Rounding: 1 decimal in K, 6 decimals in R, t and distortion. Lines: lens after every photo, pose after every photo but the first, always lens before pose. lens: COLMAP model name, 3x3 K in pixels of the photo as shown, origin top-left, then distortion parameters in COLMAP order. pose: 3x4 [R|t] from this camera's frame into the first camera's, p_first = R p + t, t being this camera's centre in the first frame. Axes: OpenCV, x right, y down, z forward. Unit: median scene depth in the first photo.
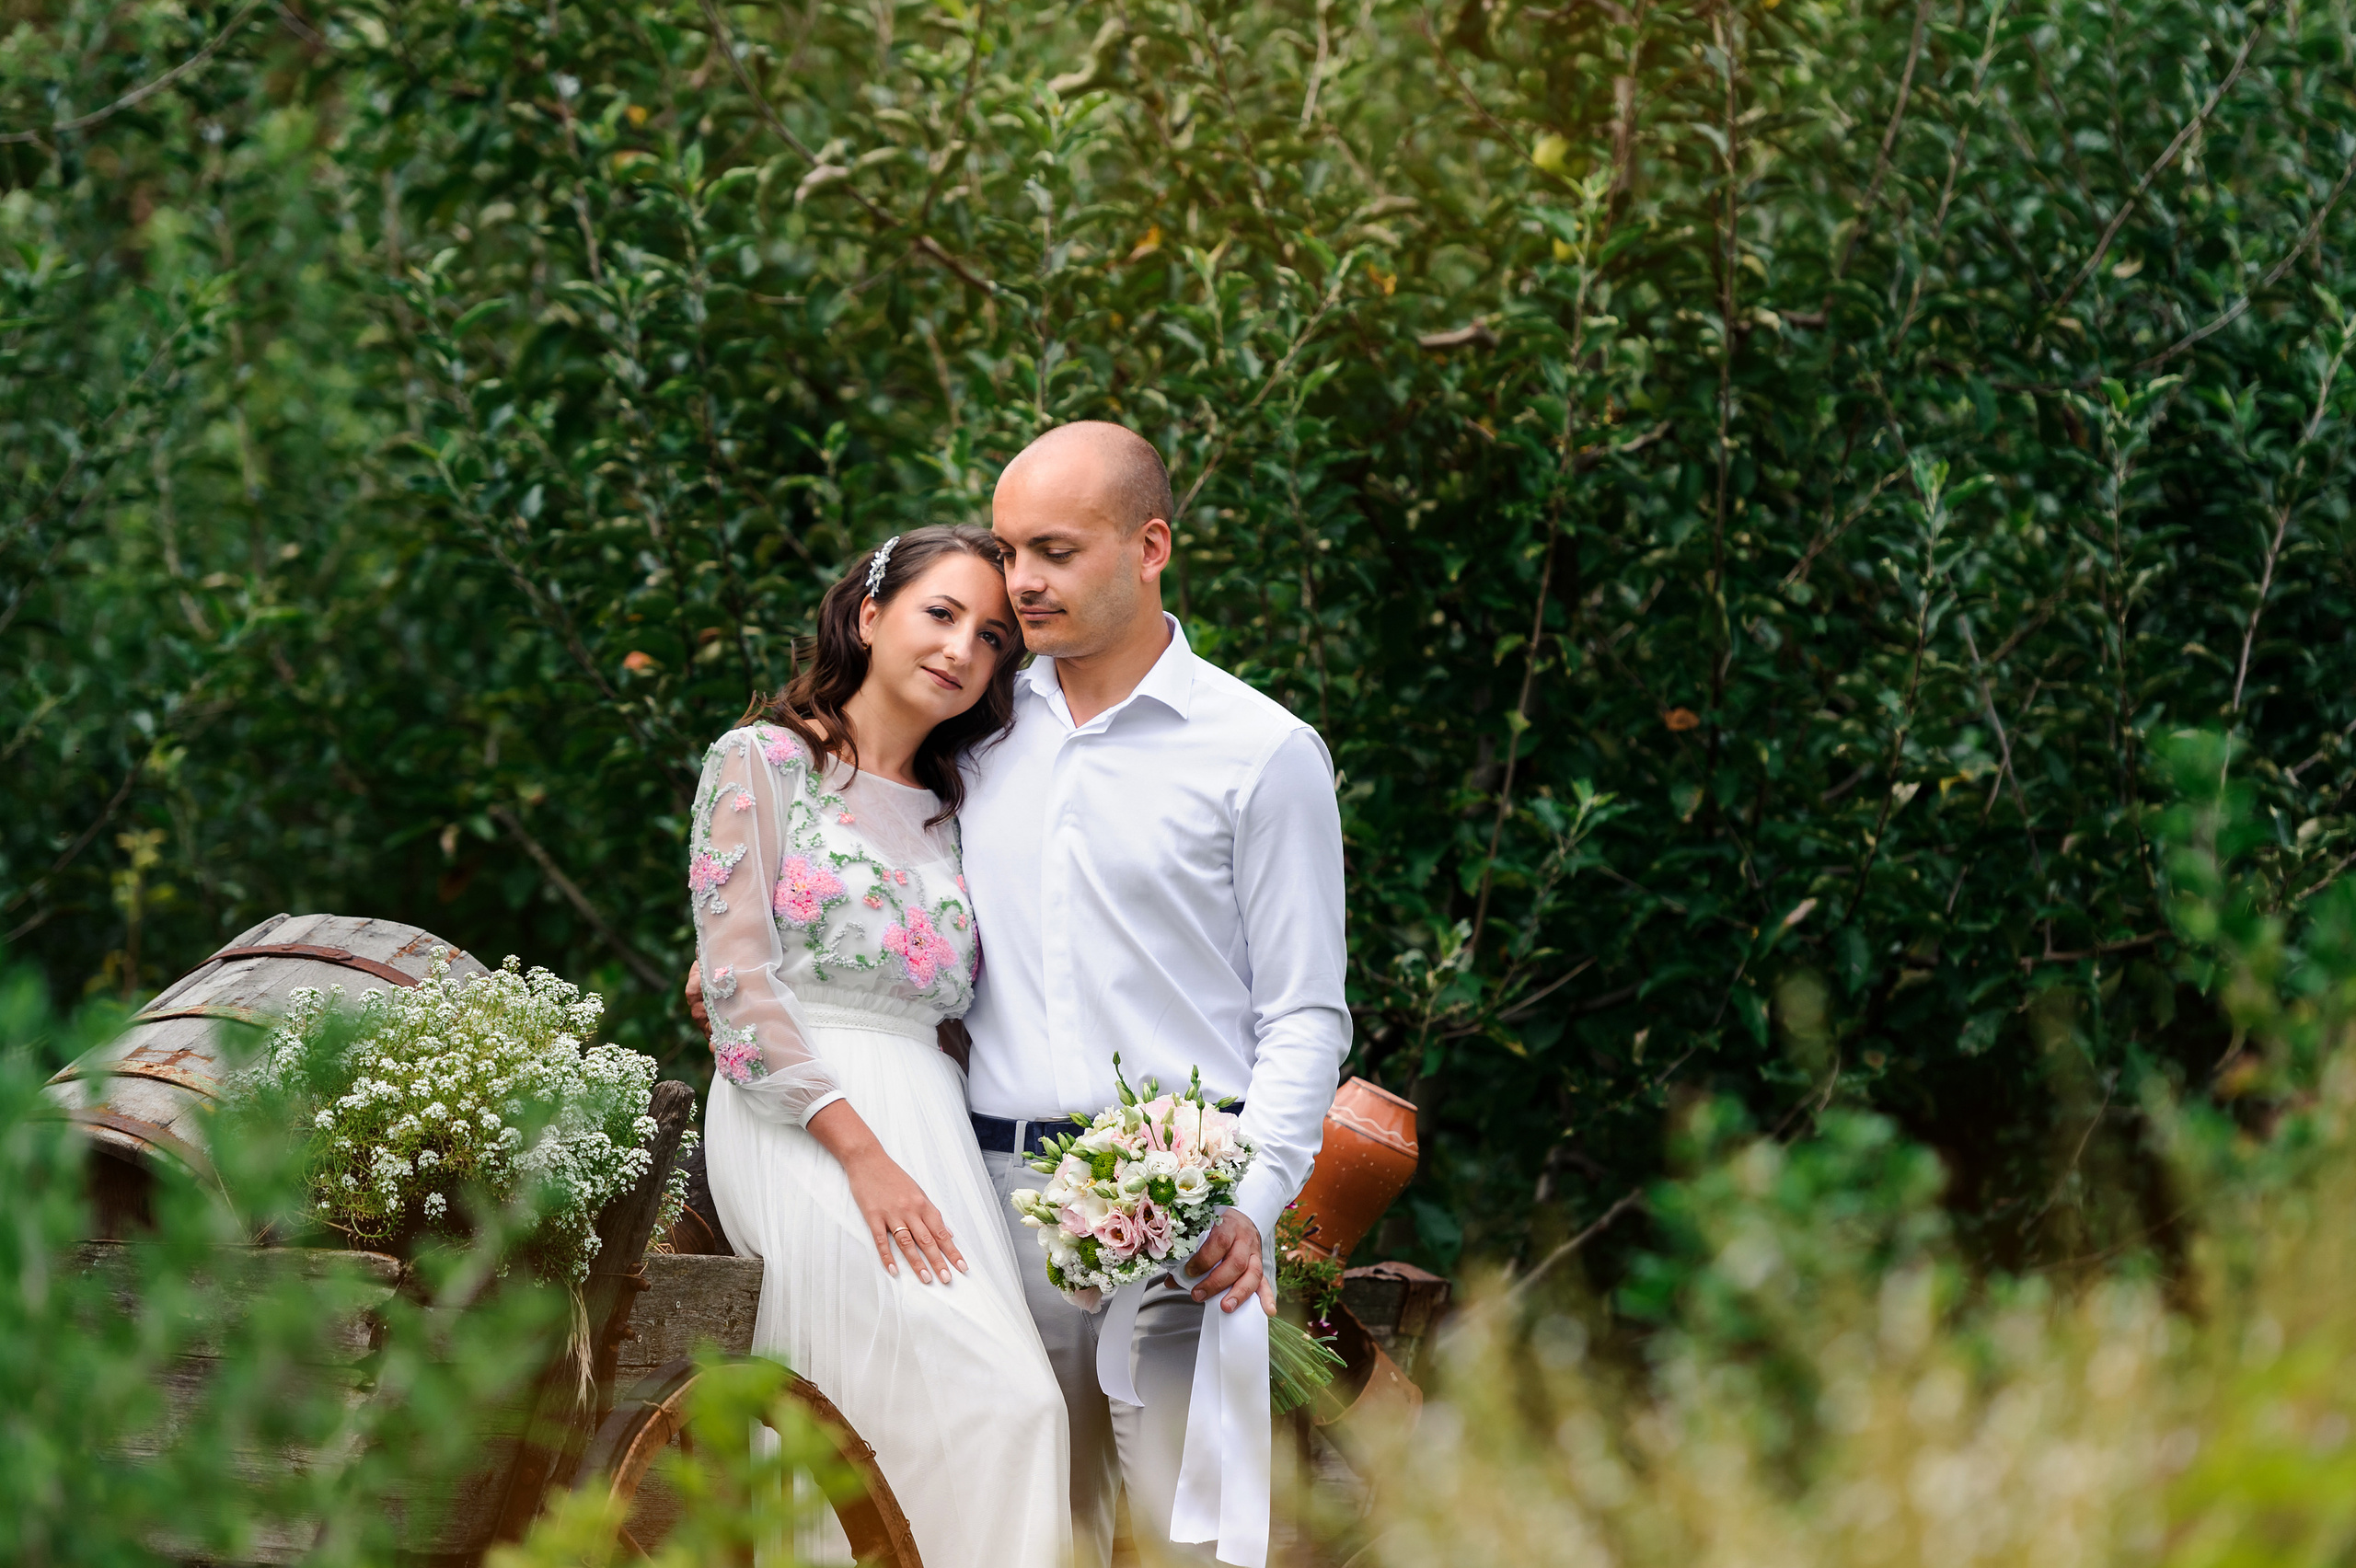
lens RADIAL K [[9738.1, 0, 1177.9], [0, 9738.1, 782.6], [0, 0, 1]] dist [0.091590, 0.000000]
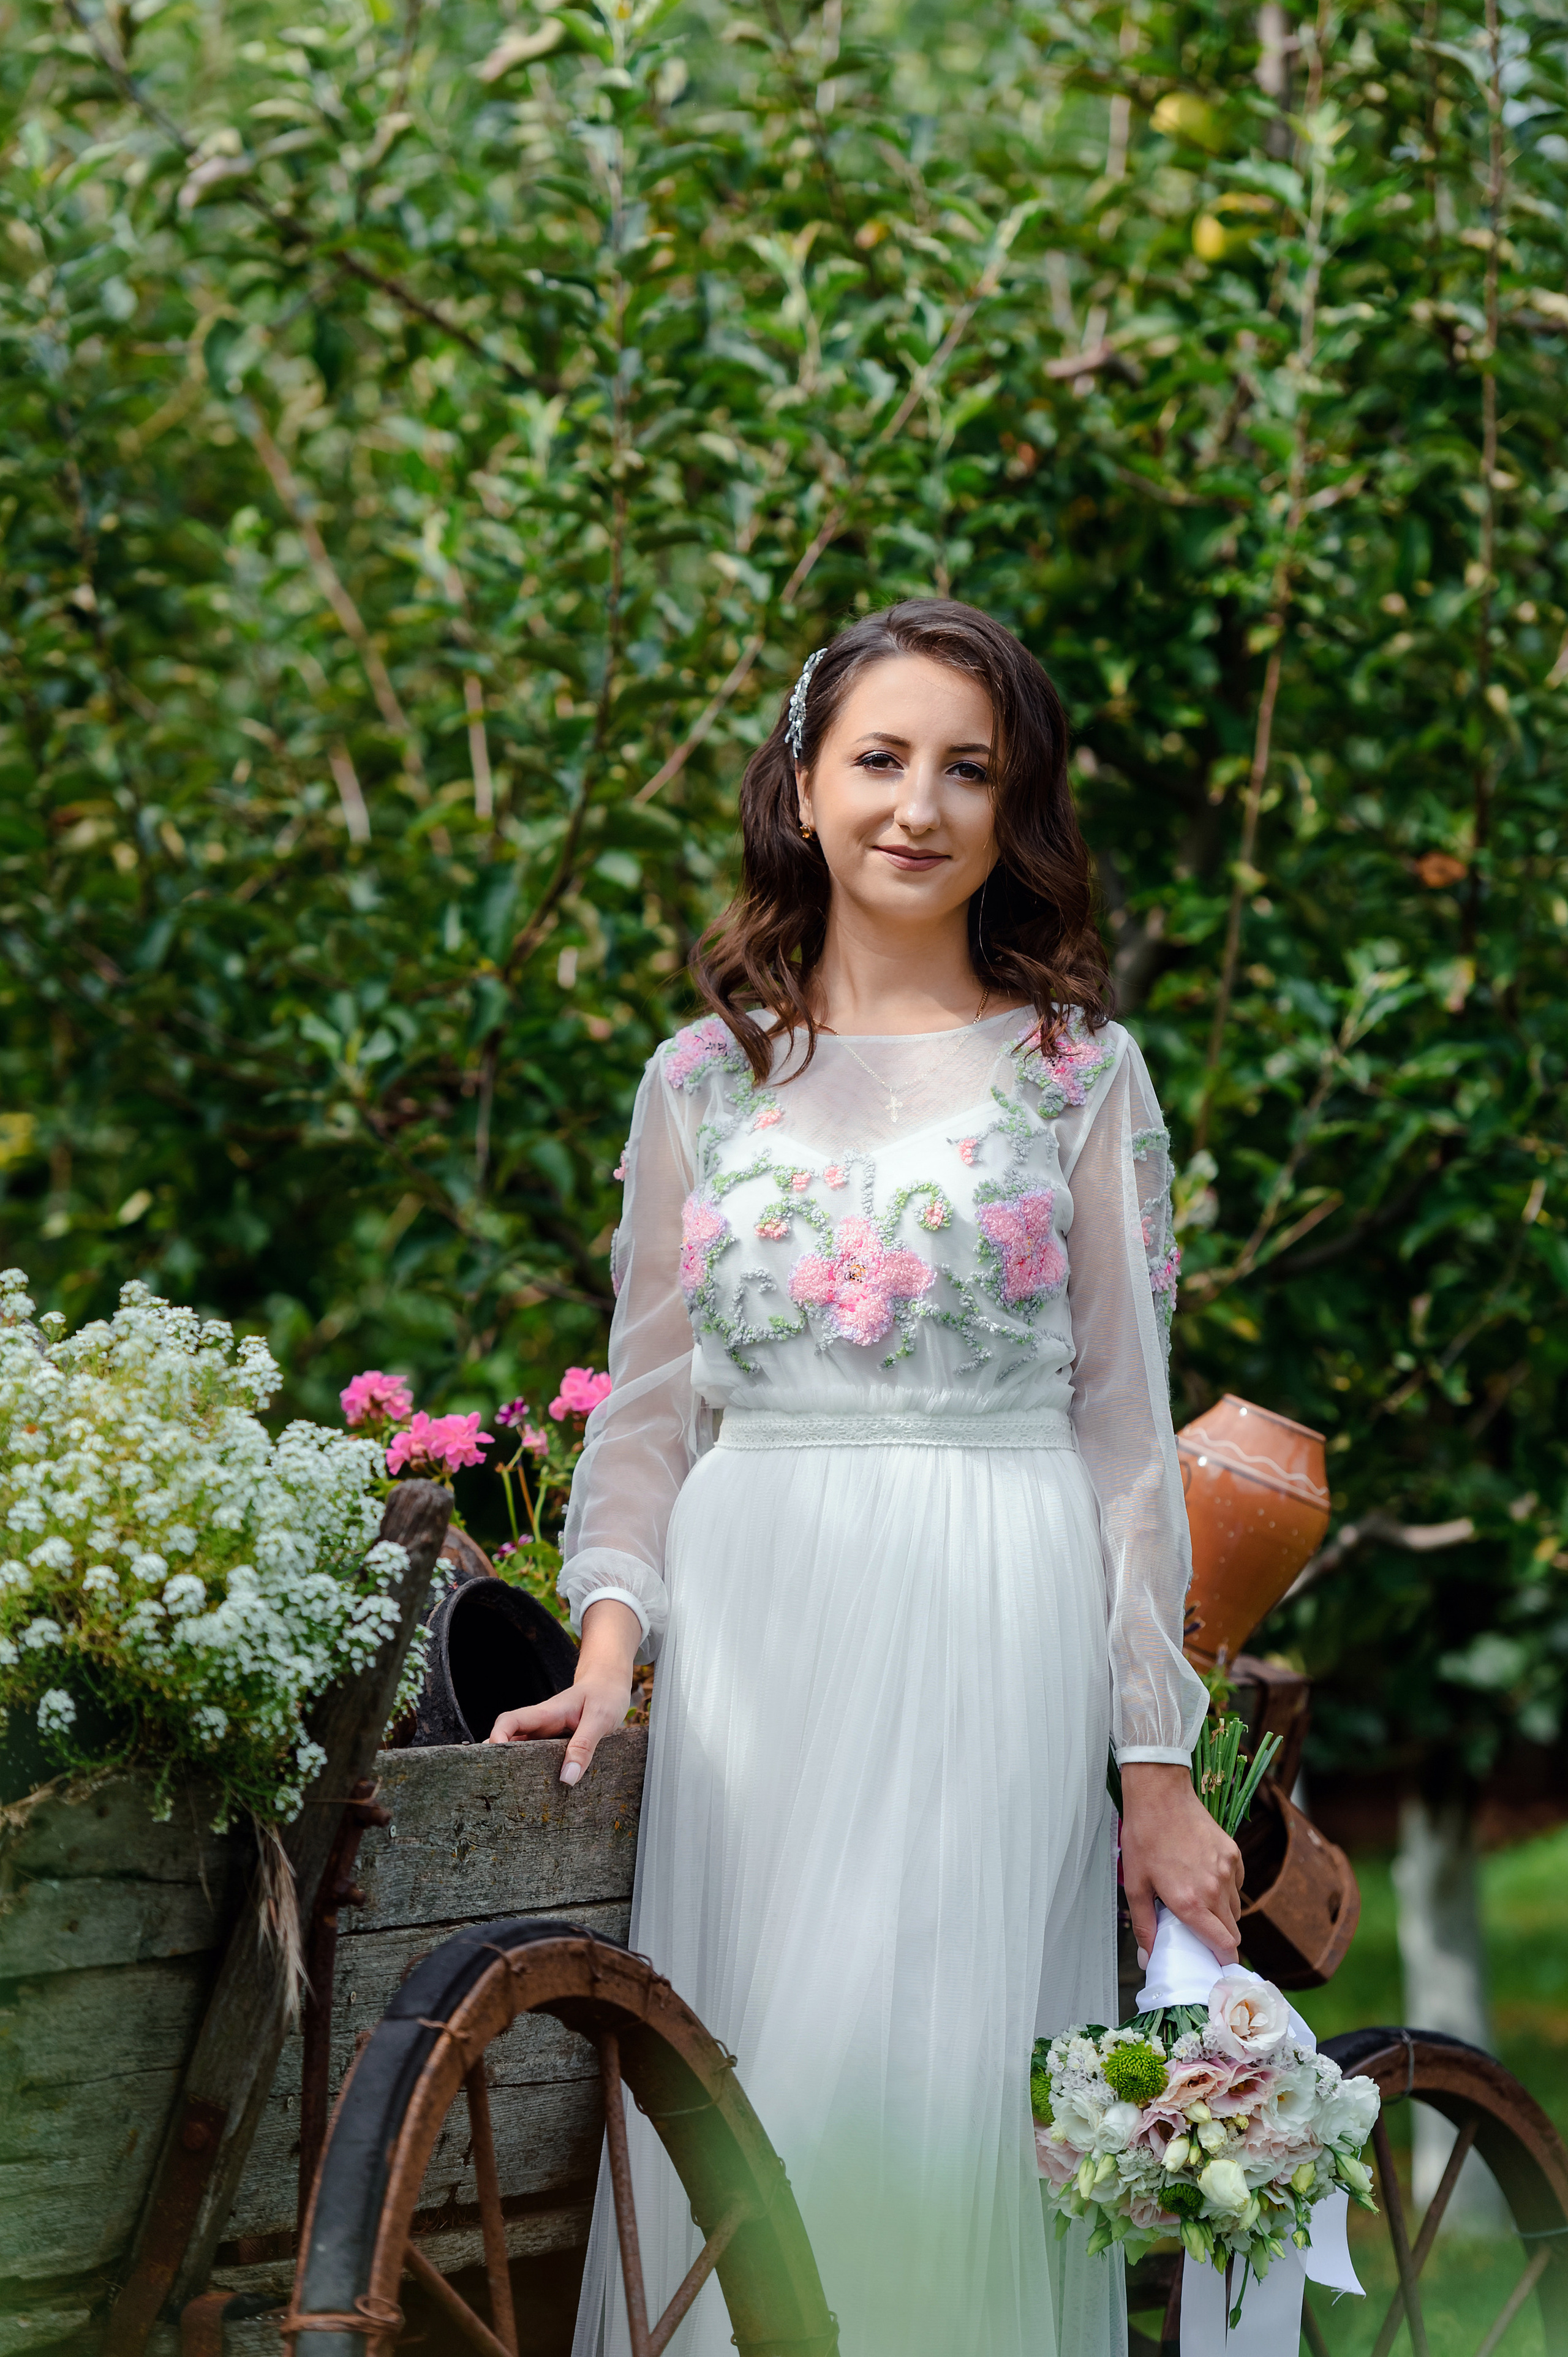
lens RADIAL K [[9161.2, 0, 783.8], [0, 9161.2, 1178.2], [0, 0, 1]] dist [-0.149482, 0.000000]
pose [[0.995184, -0.045525, 0.086811, -0.078461], [0.044045, 0.998851, 0.018900, 0.002265], [-0.087572, -0.014985, 0.996046, 0.437107]]
